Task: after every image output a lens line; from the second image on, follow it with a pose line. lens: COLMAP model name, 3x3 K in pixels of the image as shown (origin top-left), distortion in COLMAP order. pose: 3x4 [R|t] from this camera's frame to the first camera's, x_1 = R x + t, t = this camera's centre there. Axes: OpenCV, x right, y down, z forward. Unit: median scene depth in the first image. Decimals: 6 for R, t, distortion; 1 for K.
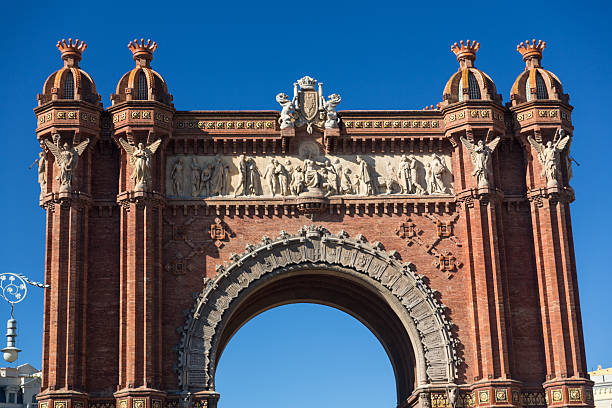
lens RADIAL K [[1423.7, 0, 299.4], [0, 1423.7, 199.9], [0, 0, 1]] dist [-0.081722, 0.000000]
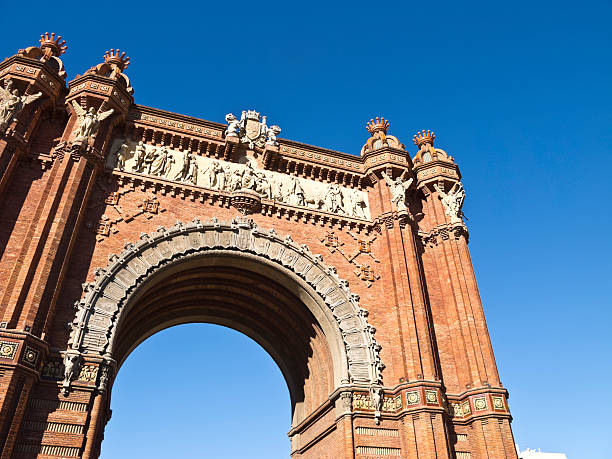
lens RADIAL K [[531.4, 0, 312.4], [0, 531.4, 222.2], [0, 0, 1]] dist [-0.143206, 0.119274]
pose [[0.964579, 0.172170, 0.199860, -0.019224], [-0.087660, 0.923790, -0.372731, 0.158179], [-0.248802, 0.342009, 0.906161, 0.643995]]
